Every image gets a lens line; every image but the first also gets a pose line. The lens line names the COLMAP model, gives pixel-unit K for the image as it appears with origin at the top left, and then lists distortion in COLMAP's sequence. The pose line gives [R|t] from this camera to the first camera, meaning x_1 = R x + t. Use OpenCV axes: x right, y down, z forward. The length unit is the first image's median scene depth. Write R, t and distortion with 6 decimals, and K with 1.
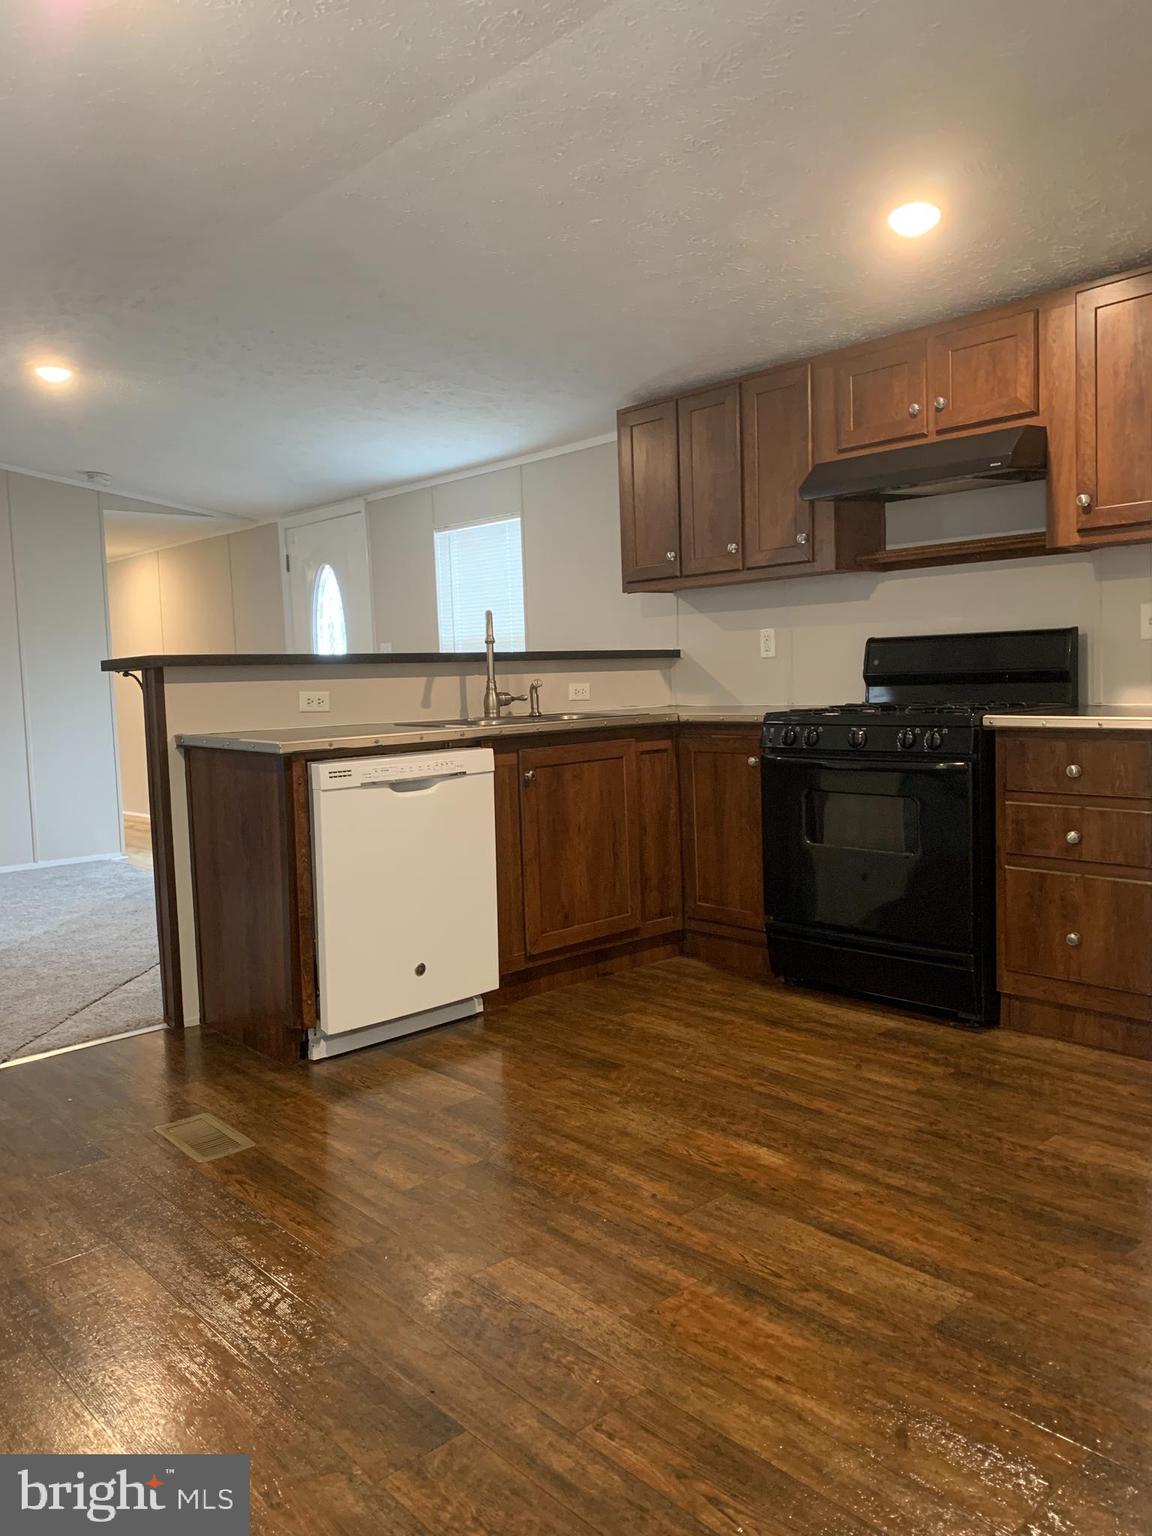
lens RADIAL K [[1154.1, 0, 589.6], [0, 1154.1, 759.6], [0, 0, 1]] dist [0.006232, -0.006772]
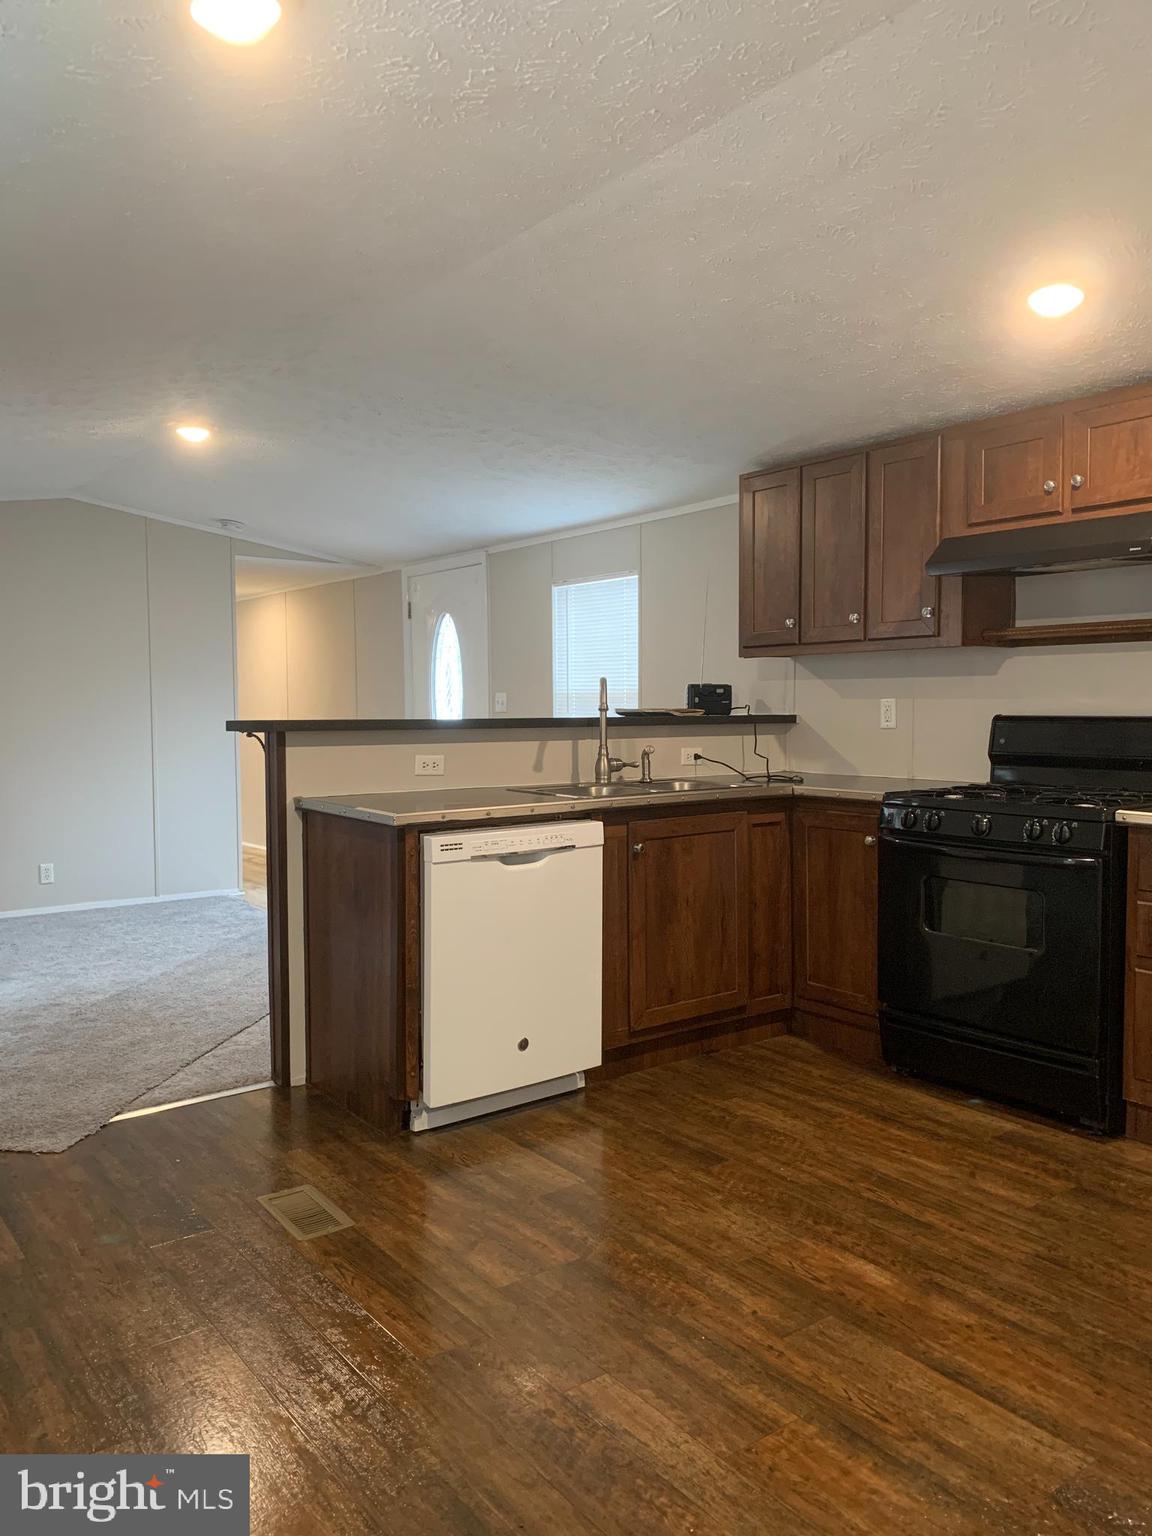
lens RADIAL K [[1155.4, 0, 602.2], [0, 1155.4, 767.5], [0, 0, 1]] dist [0.000715, 0.001372]
pose [[0.995909, 0.032574, -0.084281, -0.003685], [-0.034355, 0.999214, -0.019770, -0.042364], [0.083570, 0.022585, 0.996246, 0.010608]]
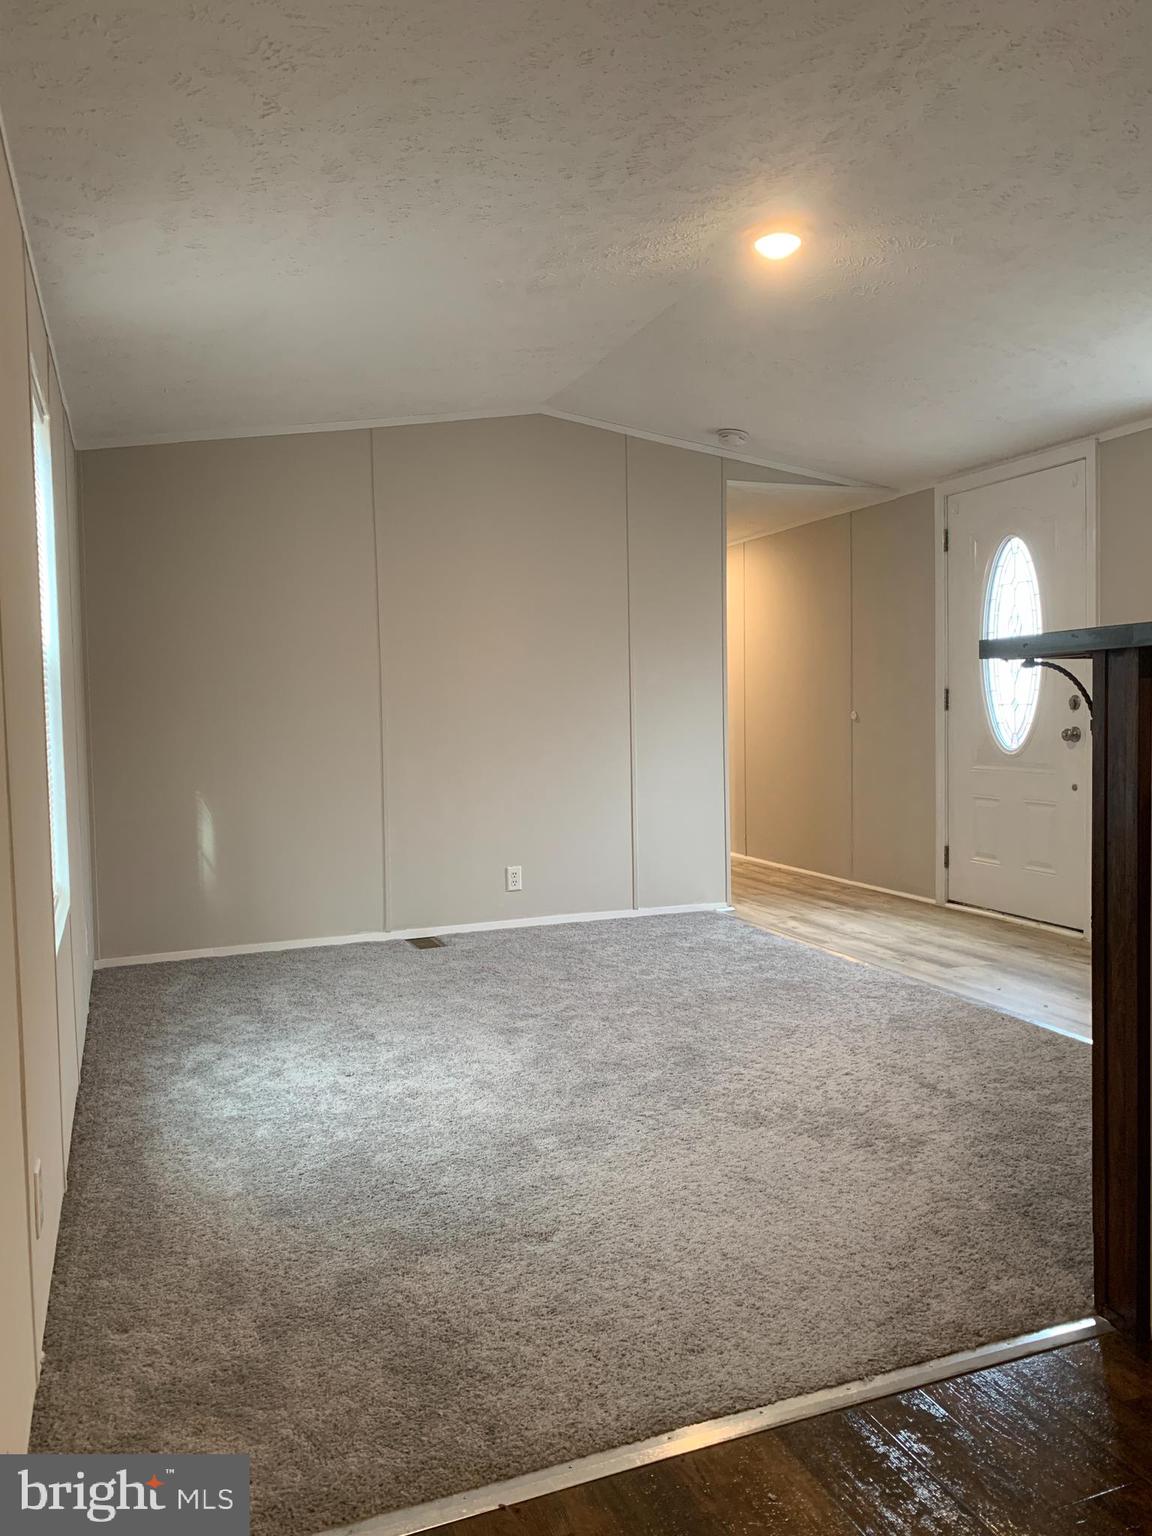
lens RADIAL K [[1154.1, 0, 589.6], [0, 1154.1, 759.6], [0, 0, 1]] dist [0.006232, -0.006772]
pose [[0.930028, 0.029614, -0.366294, -0.471977], [-0.036462, 0.999265, -0.011791, -0.015864], [0.365676, 0.024322, 0.930424, 0.485850]]
